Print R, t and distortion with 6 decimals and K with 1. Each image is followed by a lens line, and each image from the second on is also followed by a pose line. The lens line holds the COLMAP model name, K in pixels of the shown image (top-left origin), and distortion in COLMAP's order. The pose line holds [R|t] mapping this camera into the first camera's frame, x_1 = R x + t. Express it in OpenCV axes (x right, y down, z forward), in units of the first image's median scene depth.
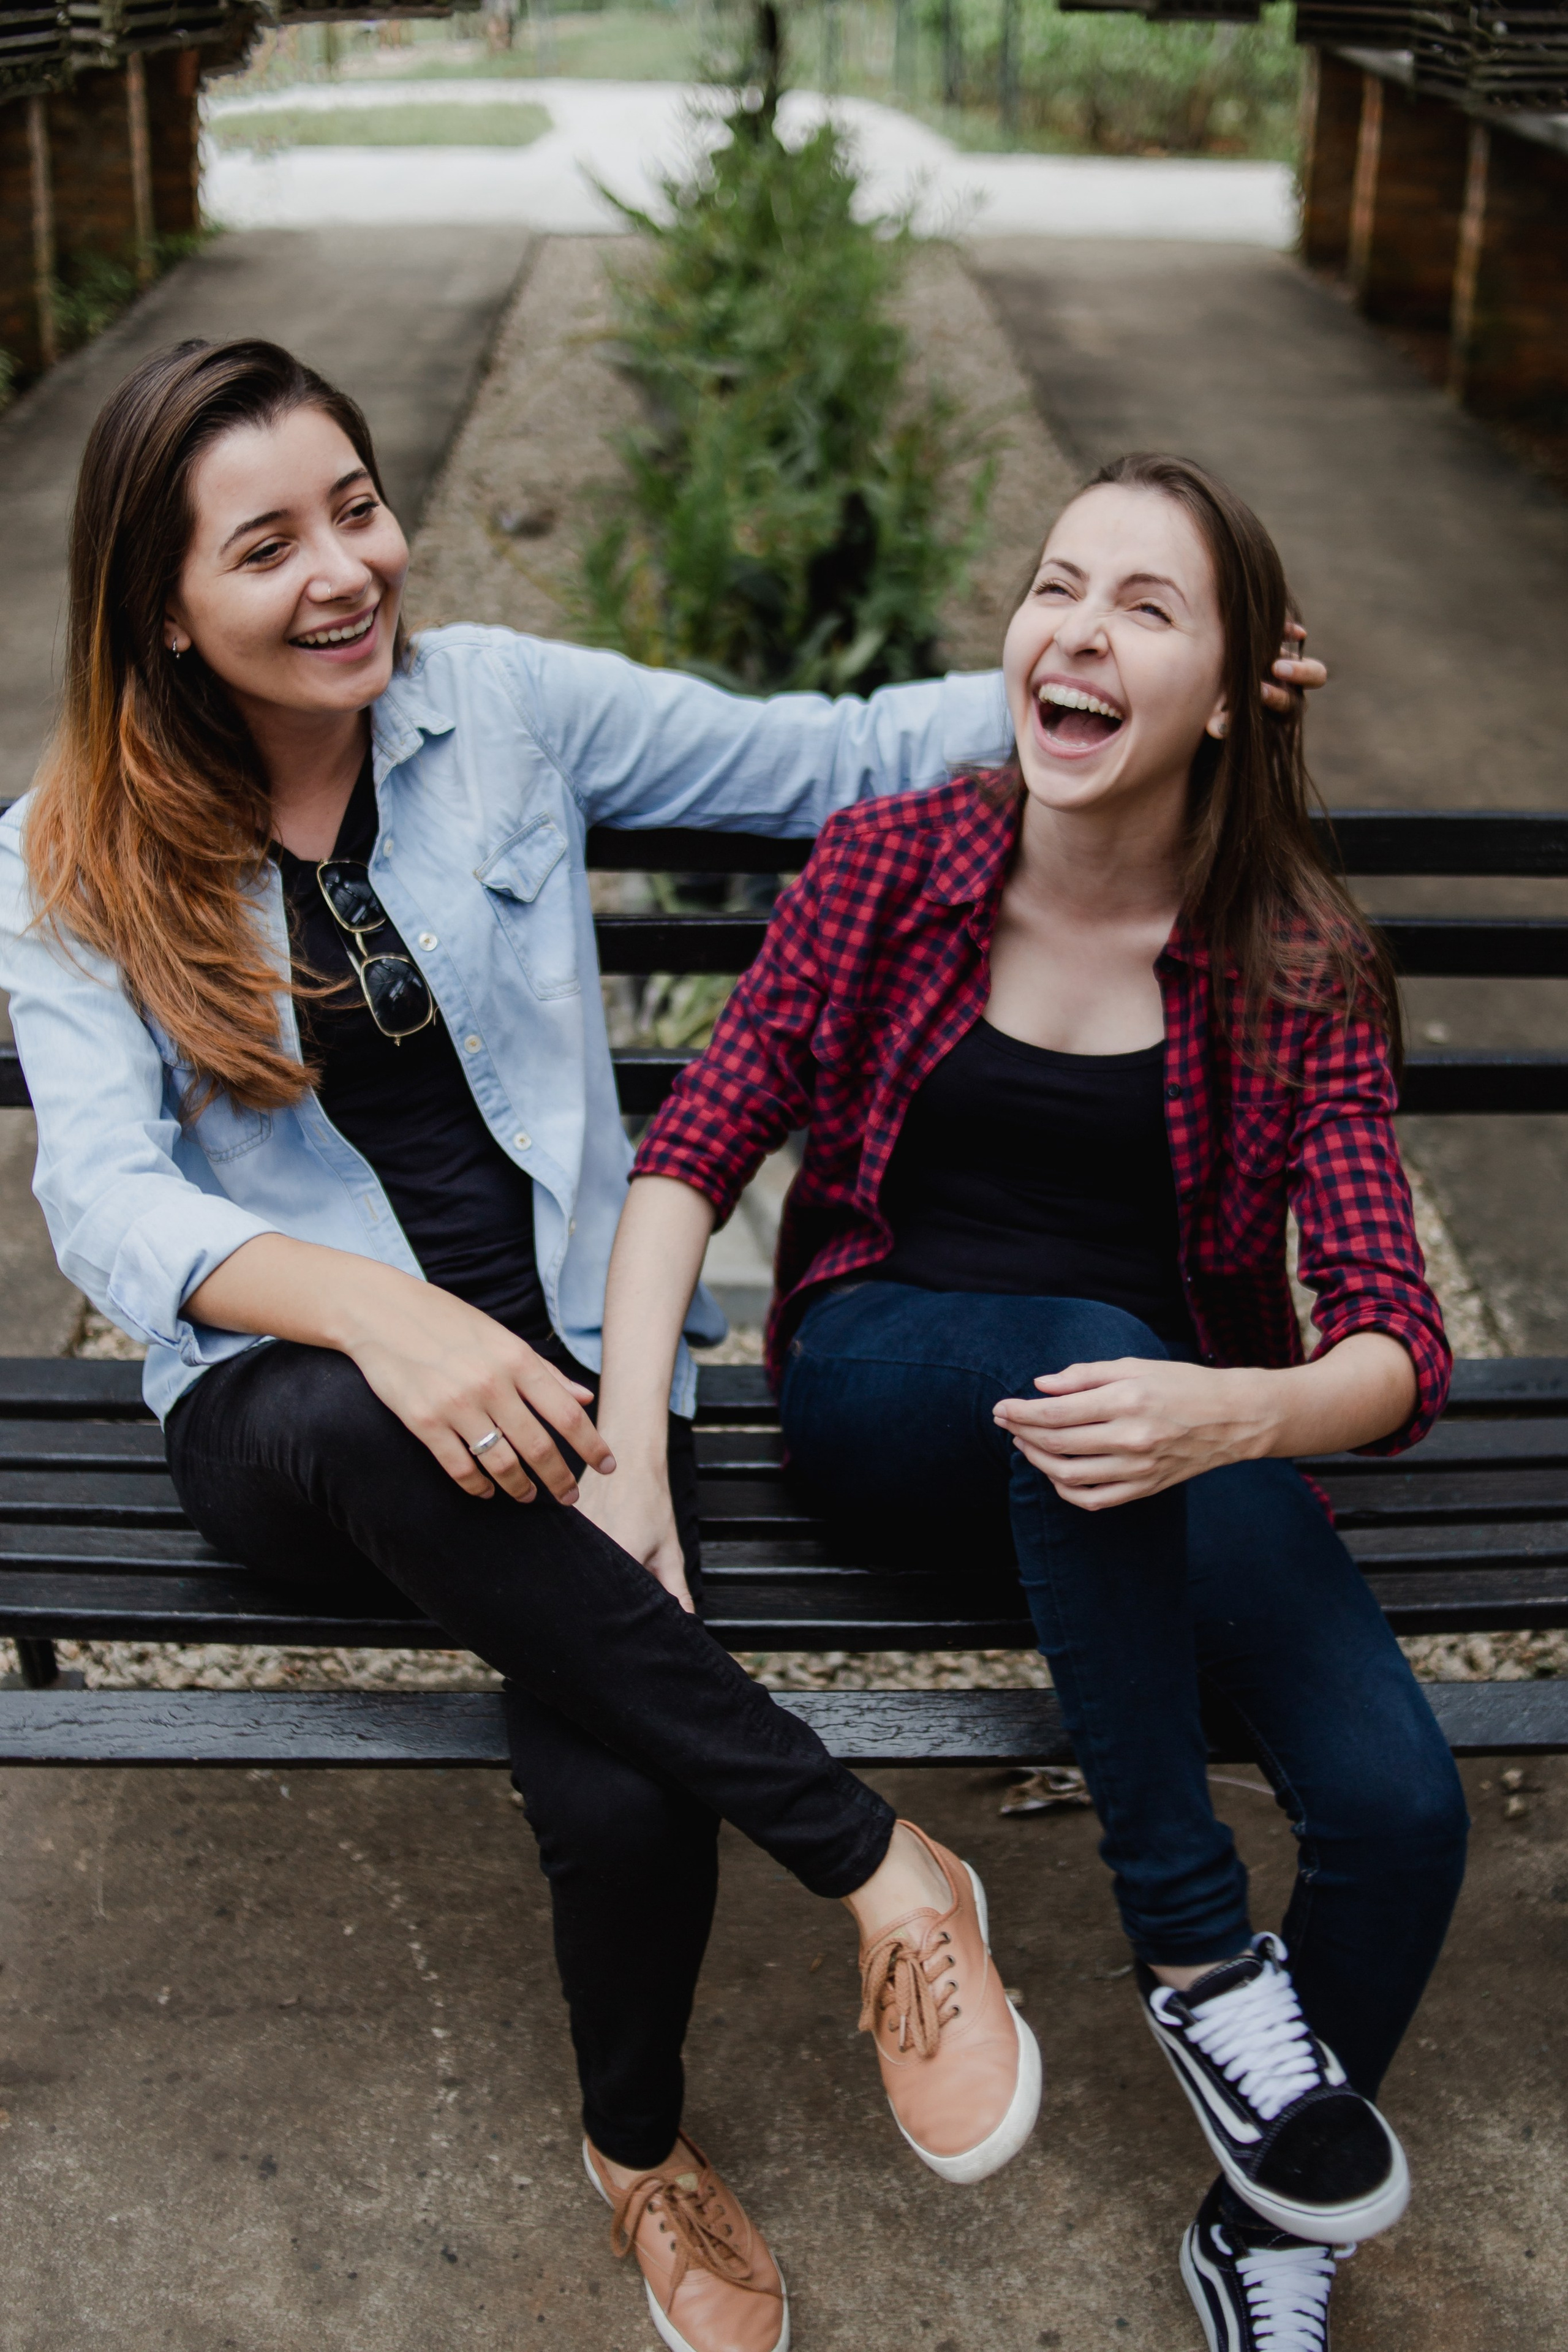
lens RADIAL K [[2783.3, 0, 851.0], [0, 2783.3, 1066.7], [0, 0, 1]] dist [-0.135795, 0.065273]
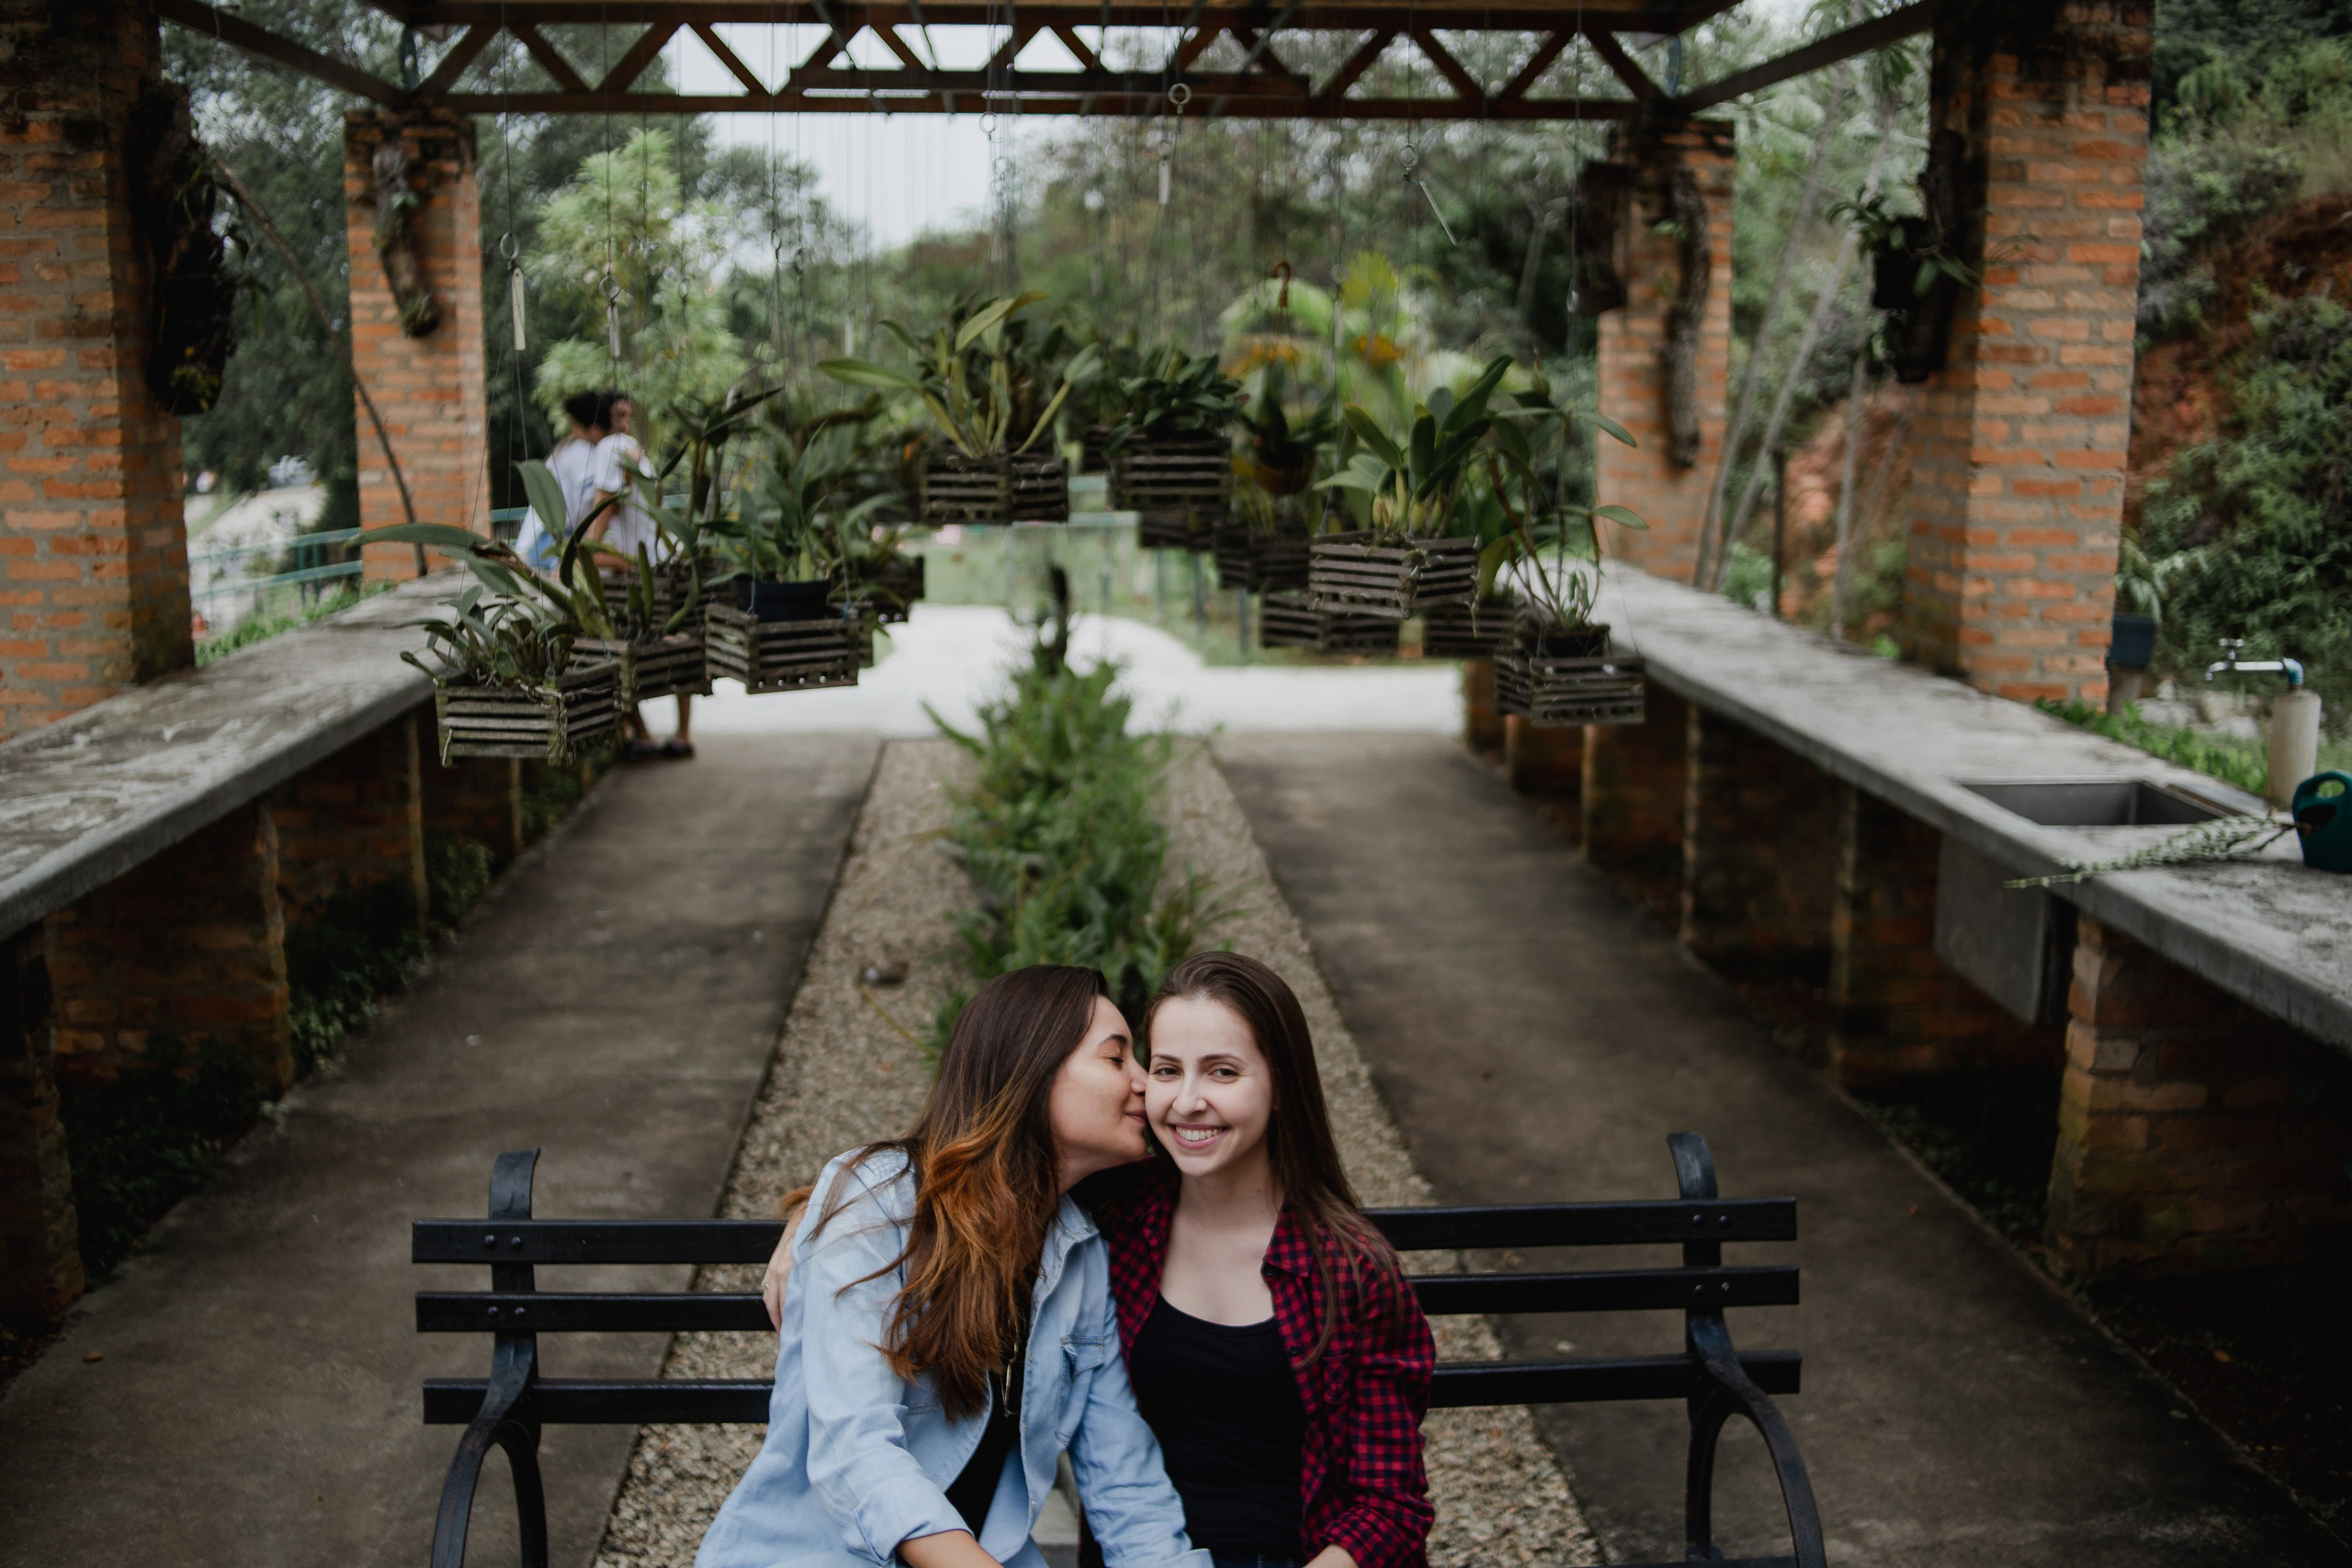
lens RADIAL K [[2383.6, 0, 1176.0], [0, 2383.6, 784.0], [0, 0, 1]] dist [-0.156841, 0.141775]
pose [[0.999518, -0.023667, 0.020113, 0.002917], [0.027908, 0.968574, -0.247155, 0.000443], [-0.013632, 0.247597, 0.968767, -0.282056]]
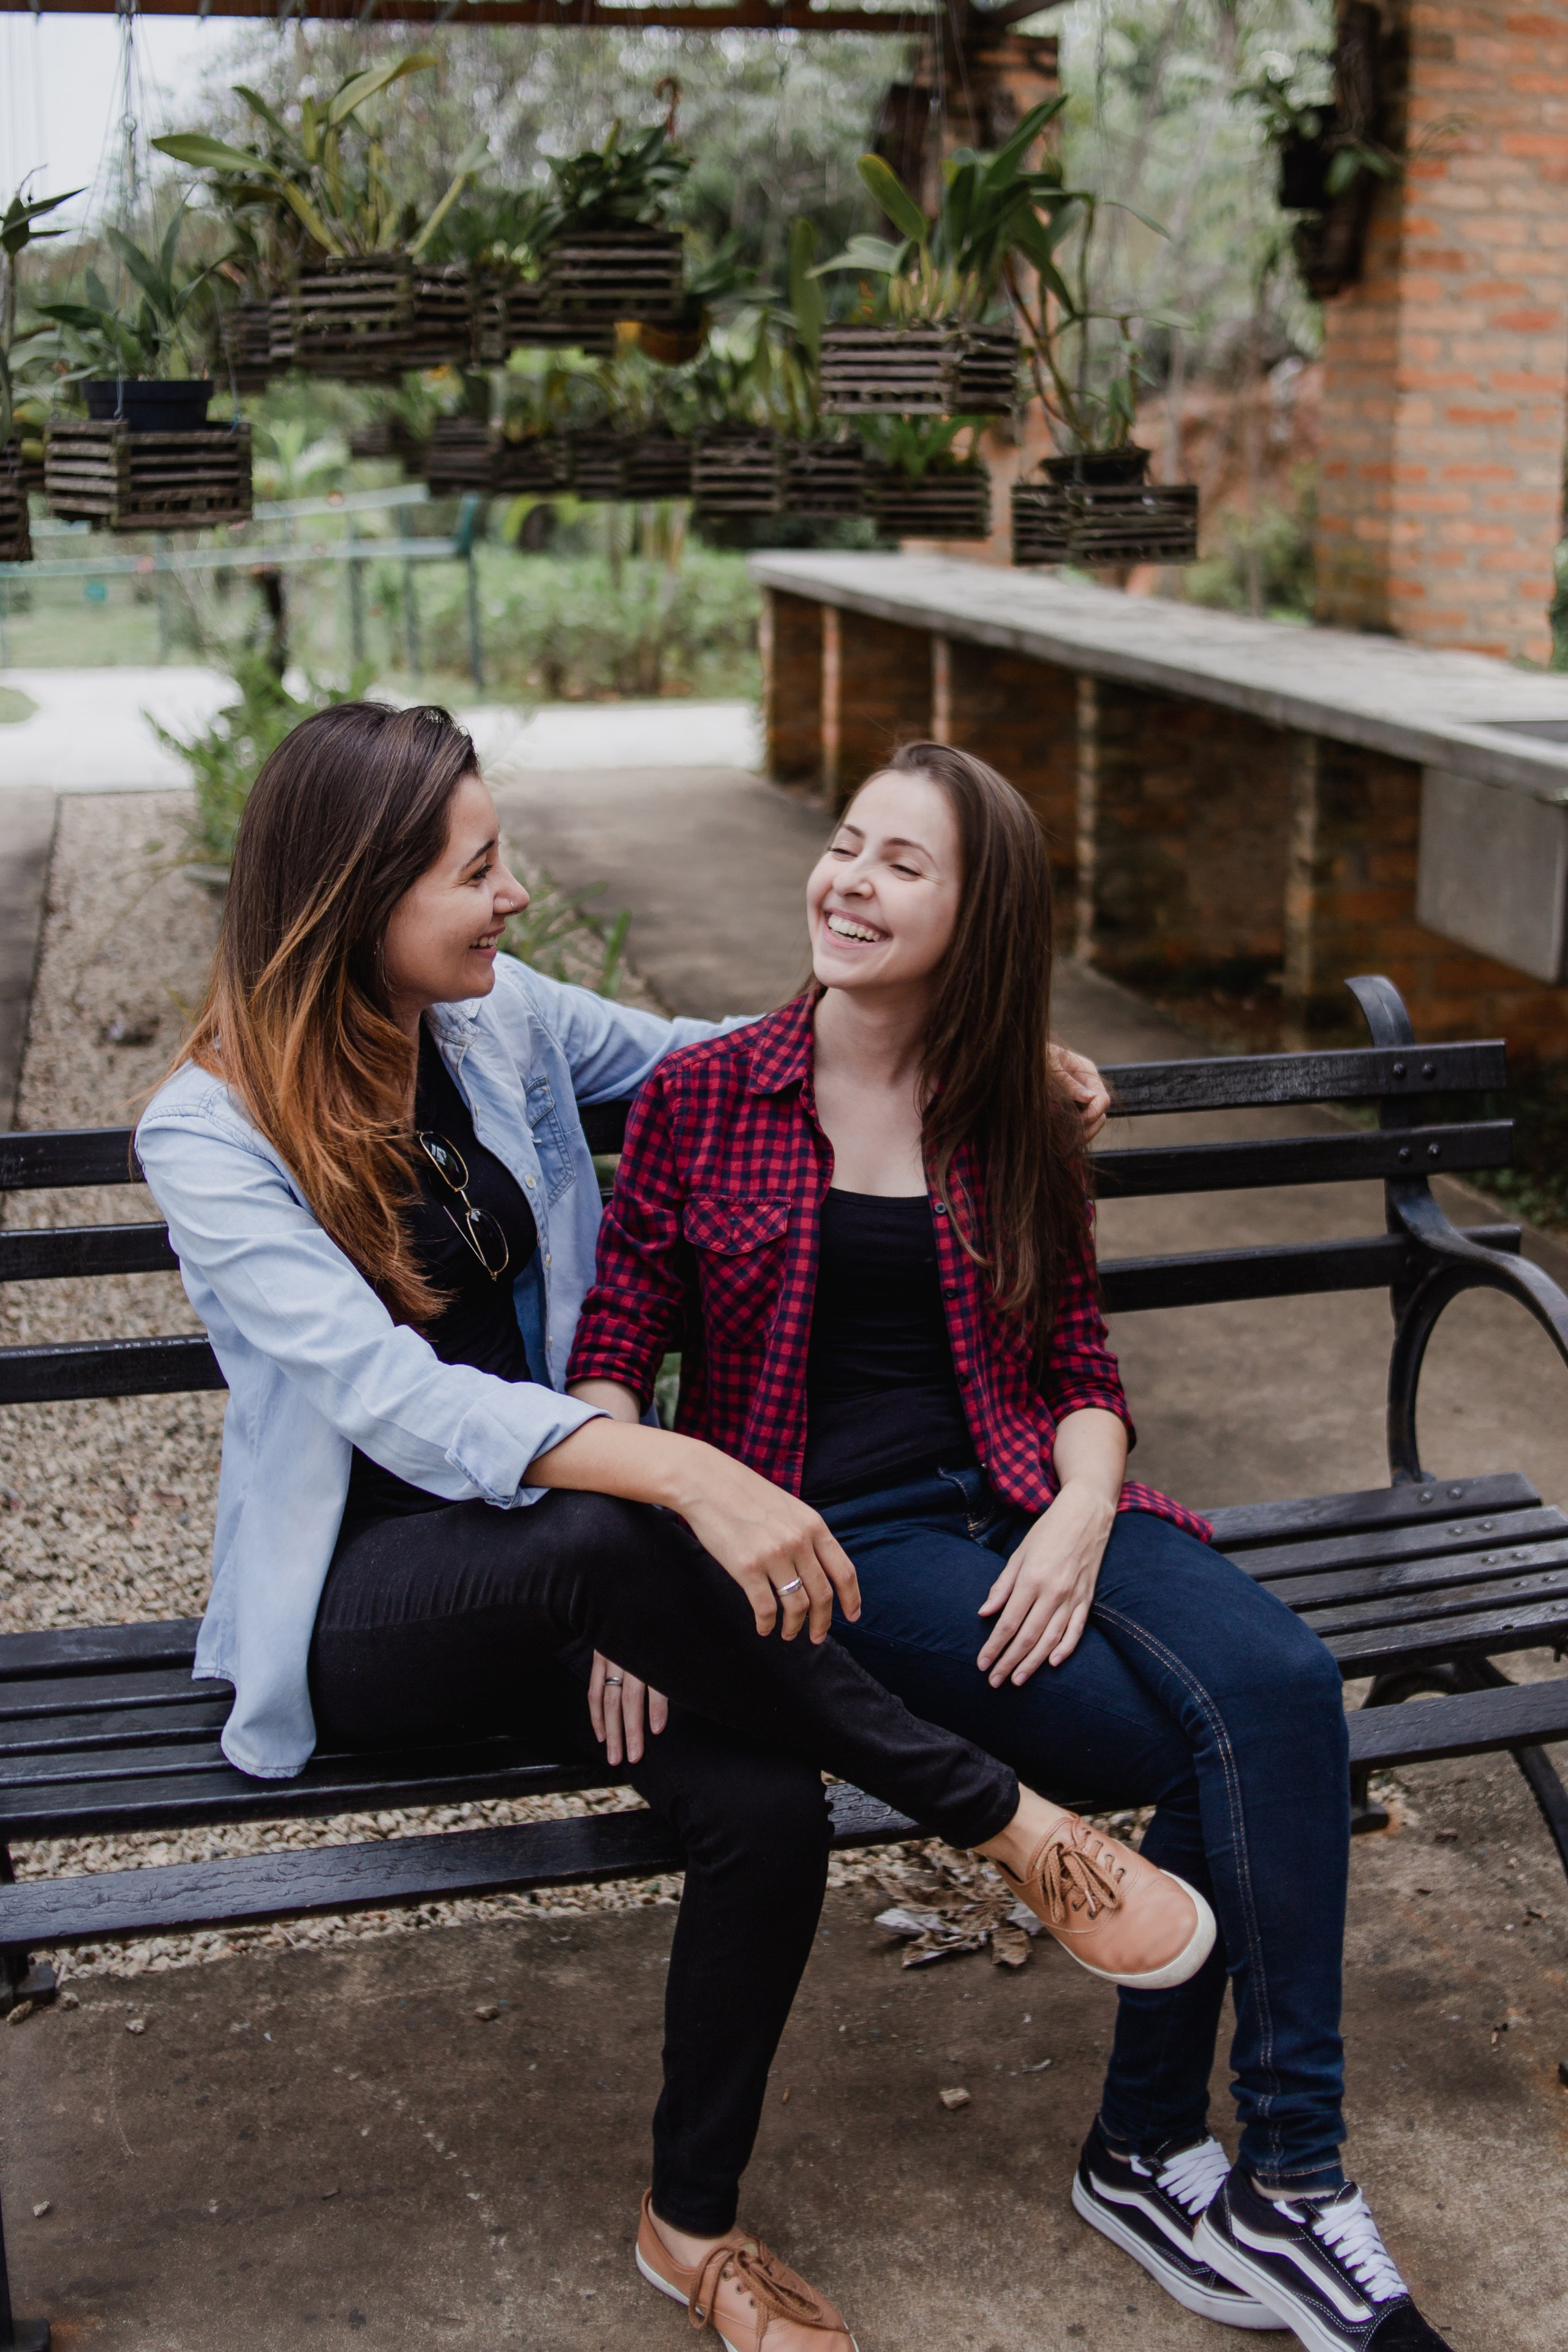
lens RADIAL K [[2783.3, 0, 851.0], [0, 2783.3, 1066.7], [0, 0, 1]] dist [-0.135795, 0.065273]
pose [[0.973076, -0.070520, 0.219431, -0.178802], [0.113813, 0.974891, -0.191402, 0.113239], [-0.200423, 0.211223, 0.956669, -0.158981]]
